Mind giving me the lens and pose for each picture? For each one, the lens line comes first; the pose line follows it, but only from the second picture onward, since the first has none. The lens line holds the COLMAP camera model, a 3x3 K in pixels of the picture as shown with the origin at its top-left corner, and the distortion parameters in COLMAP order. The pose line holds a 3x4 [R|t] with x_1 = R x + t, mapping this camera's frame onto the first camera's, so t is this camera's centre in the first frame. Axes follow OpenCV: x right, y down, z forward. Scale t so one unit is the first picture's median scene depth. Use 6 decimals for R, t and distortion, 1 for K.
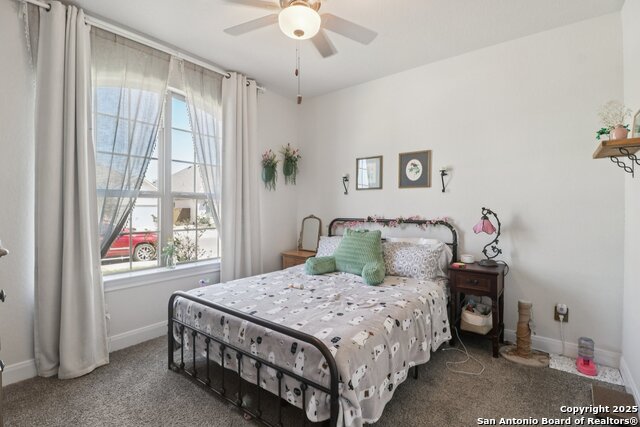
lens RADIAL K [[298.2, 0, 314.7], [0, 298.2, 210.4], [0, 0, 1]] dist [-0.014124, -0.007011]
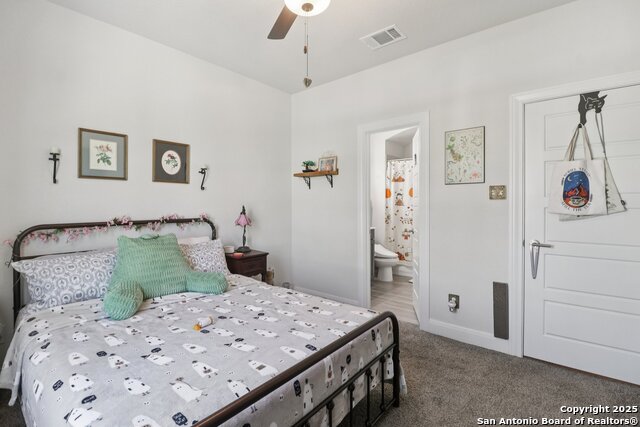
lens RADIAL K [[298.2, 0, 315.4], [0, 298.2, 207.4], [0, 0, 1]] dist [-0.014124, -0.007011]
pose [[0.031499, -0.012085, 0.999431, -0.574302], [0.011963, 0.999860, 0.011714, -0.008298], [-0.999432, 0.011587, 0.031639, 0.584681]]
